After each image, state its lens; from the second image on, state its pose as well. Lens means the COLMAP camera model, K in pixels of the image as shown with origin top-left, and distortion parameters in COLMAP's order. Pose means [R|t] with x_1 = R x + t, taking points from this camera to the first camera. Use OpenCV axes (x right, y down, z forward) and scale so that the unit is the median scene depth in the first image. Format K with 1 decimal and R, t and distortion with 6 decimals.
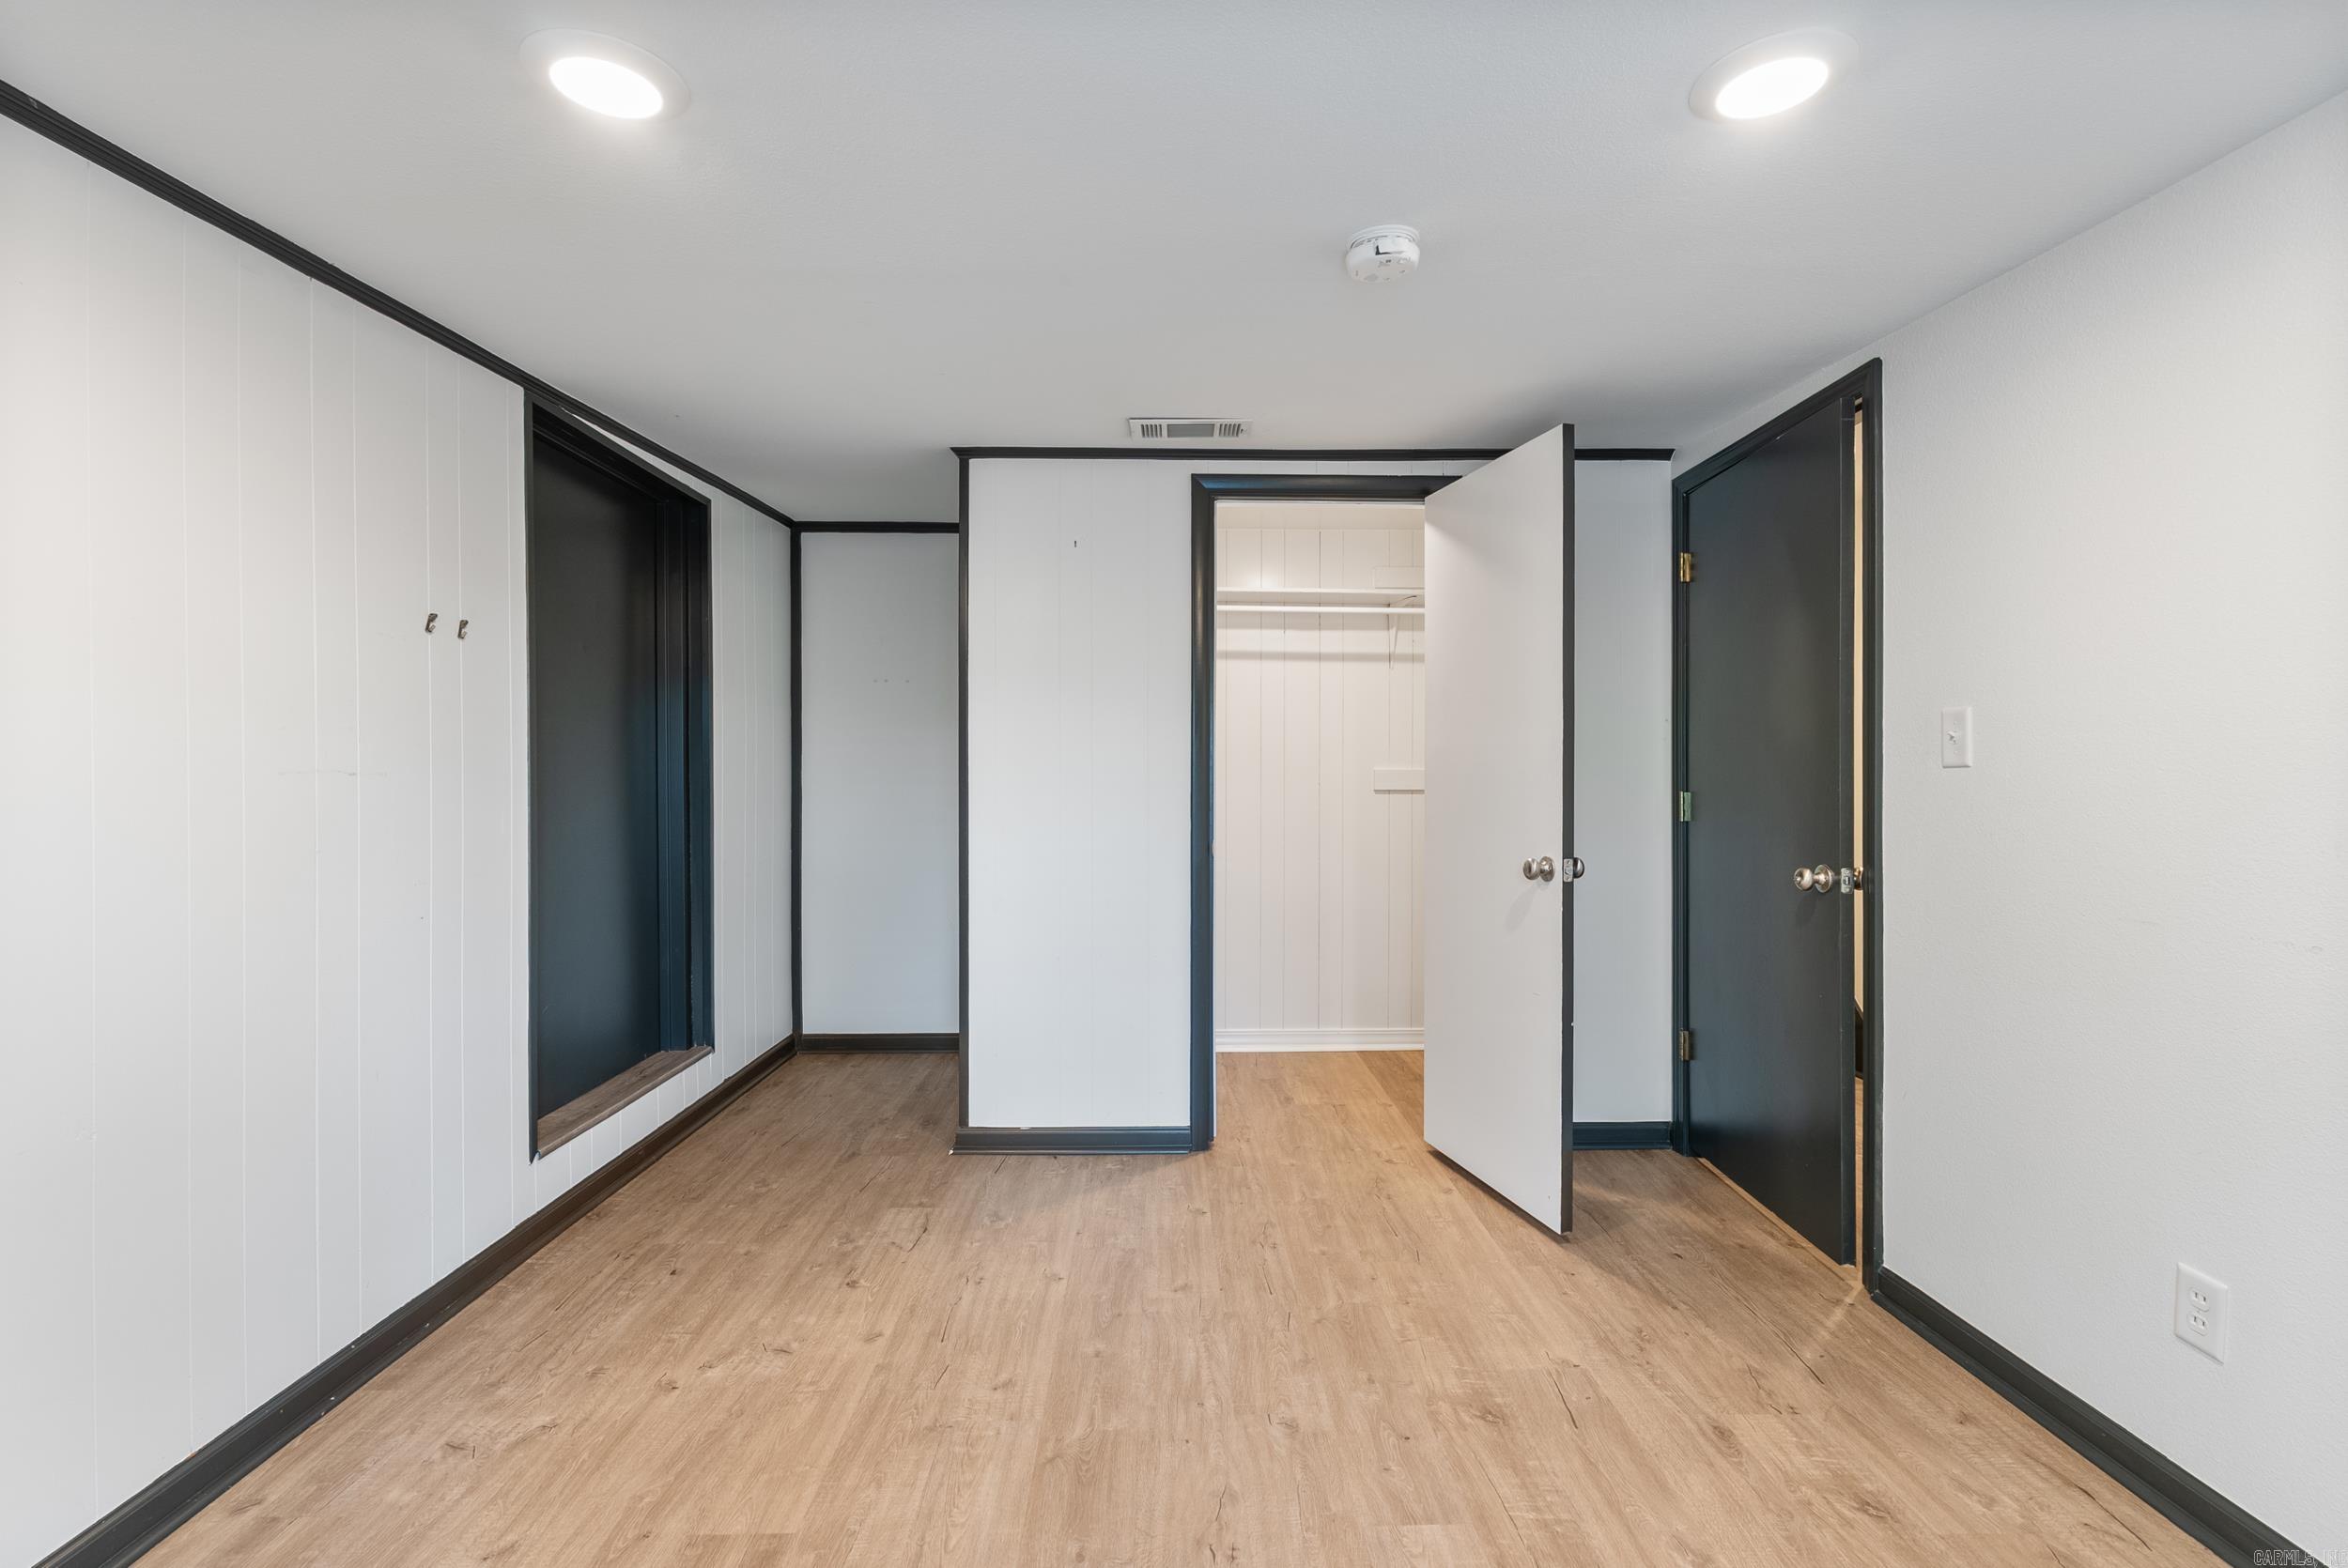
lens RADIAL K [[1036.3, 0, 1187.8], [0, 1036.3, 789.8], [0, 0, 1]] dist [-0.007137, 0.001098]
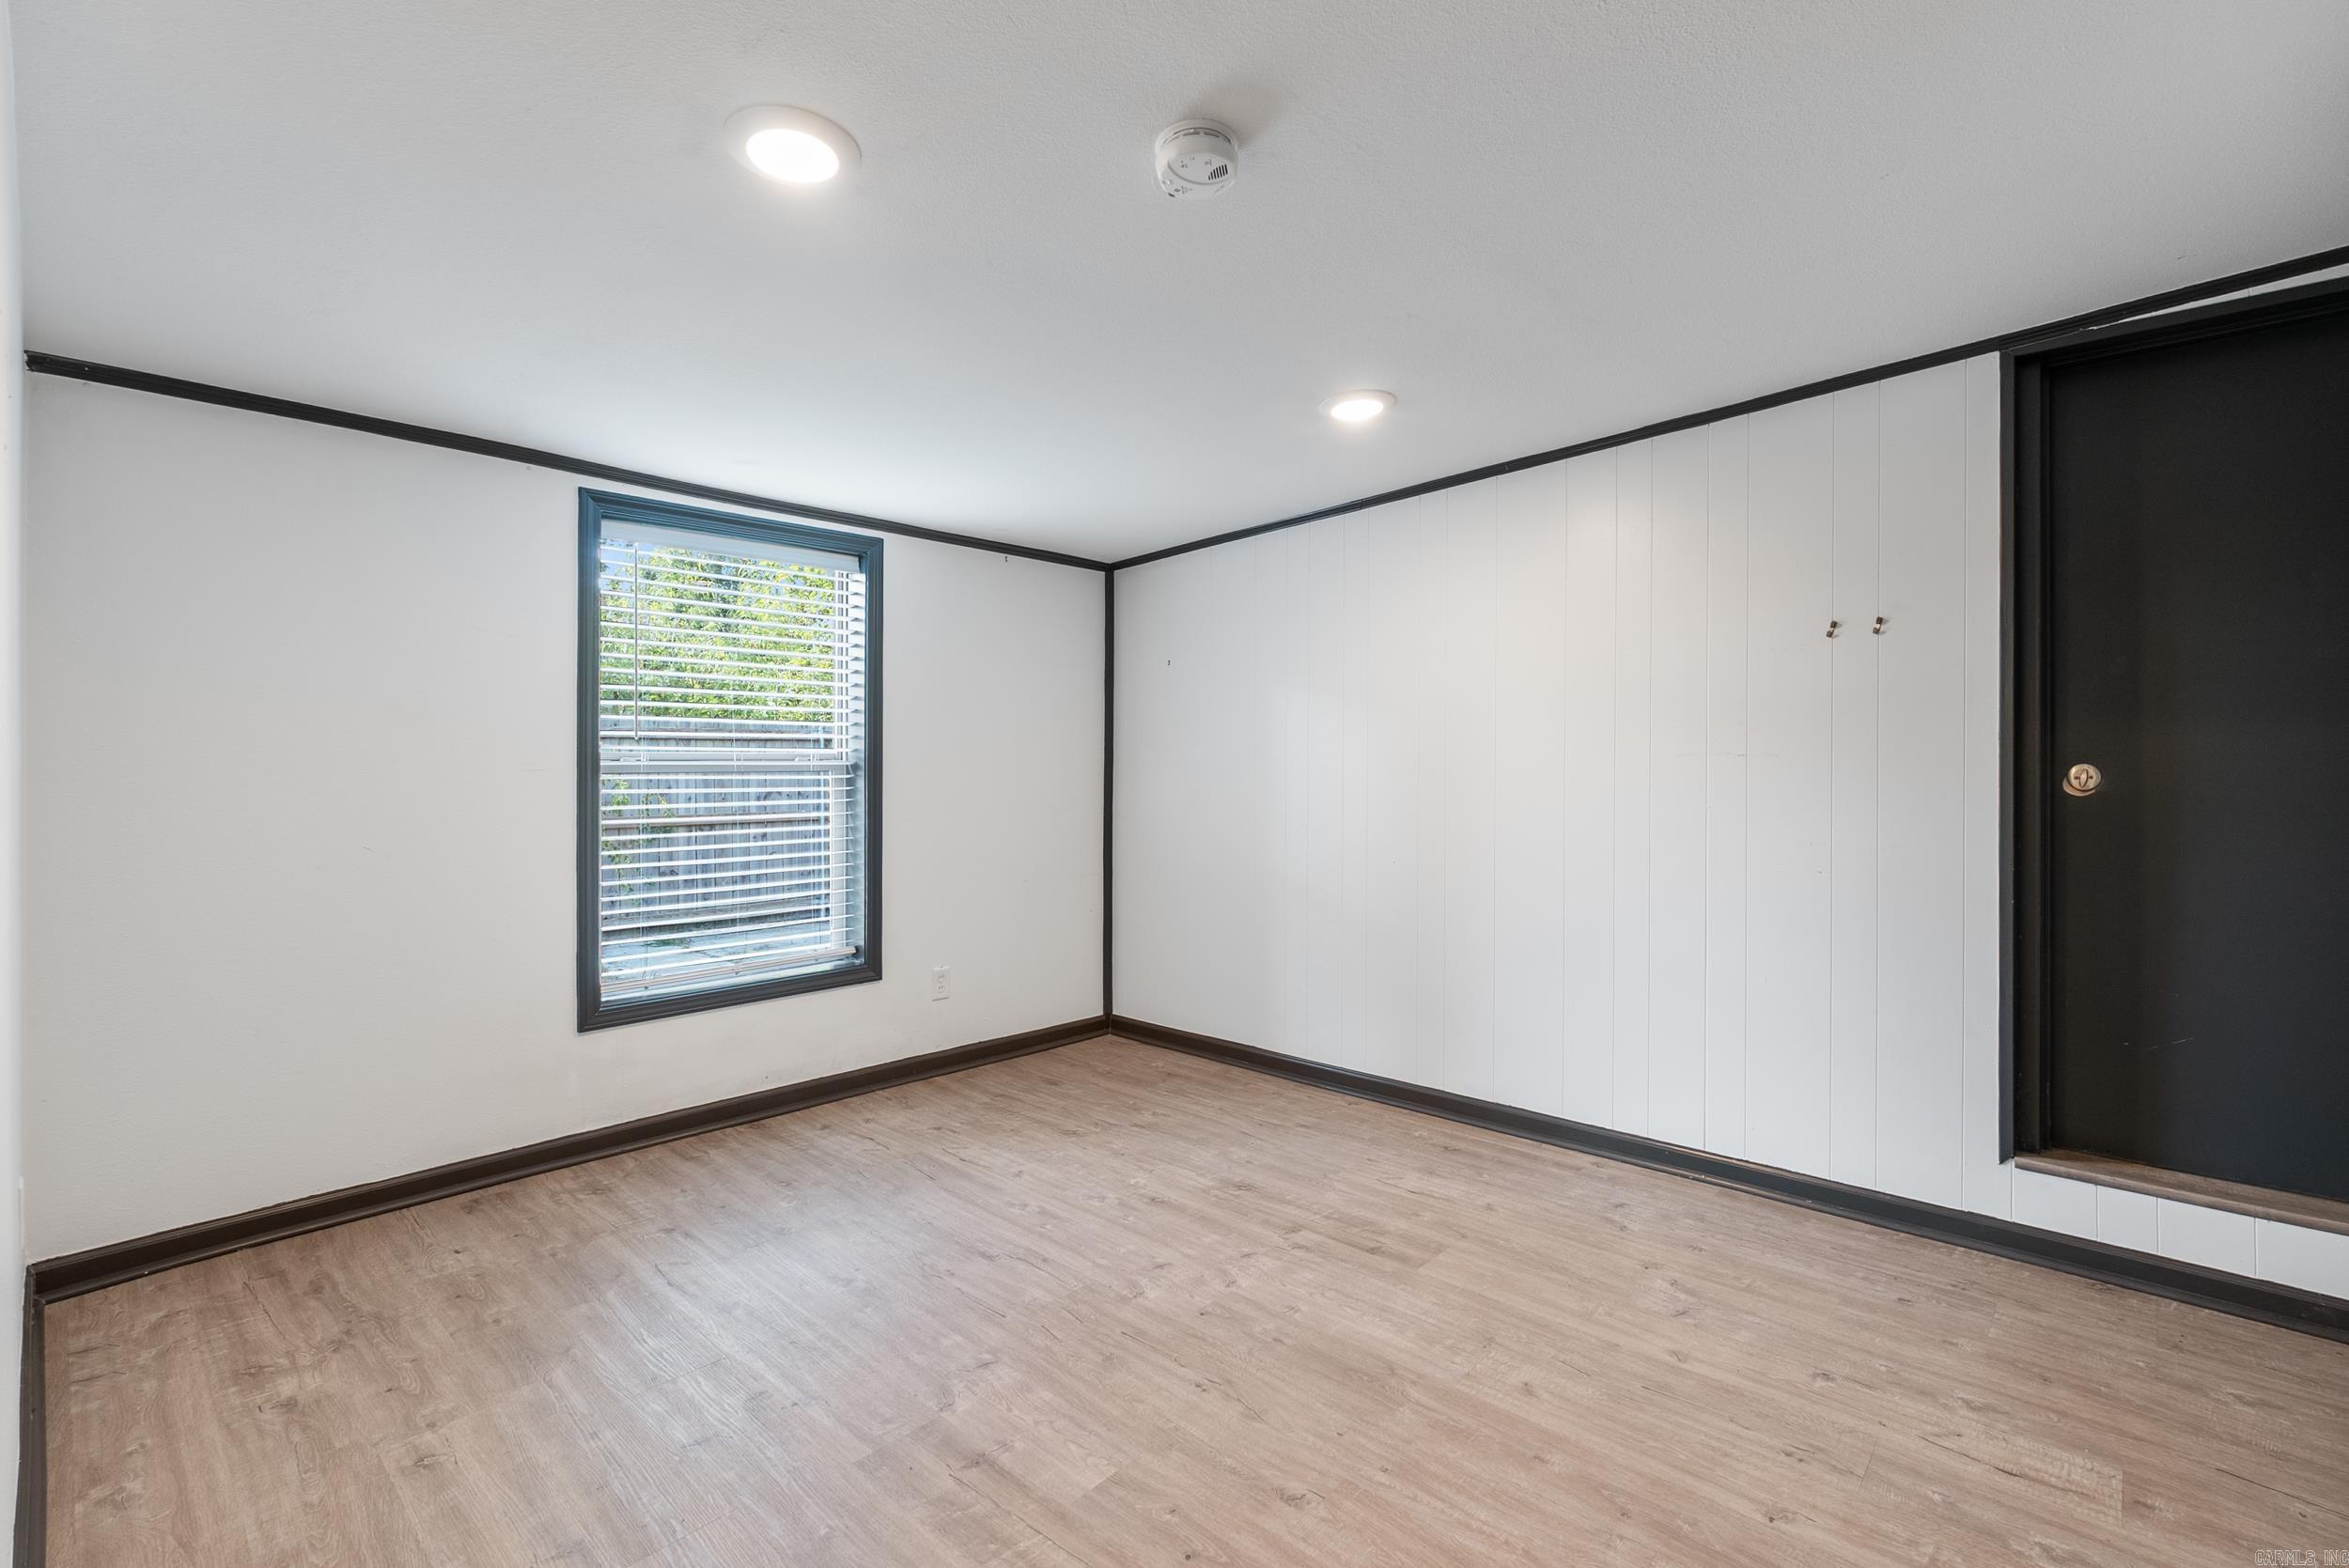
lens RADIAL K [[1036.8, 0, 1159.6], [0, 1036.8, 765.6], [0, 0, 1]] dist [-0.007137, 0.001098]
pose [[-0.705694, 0.007043, -0.708481, 0.744577], [-0.005654, 0.999863, 0.015572, -0.018994], [0.708494, 0.014995, -0.705558, 1.430611]]
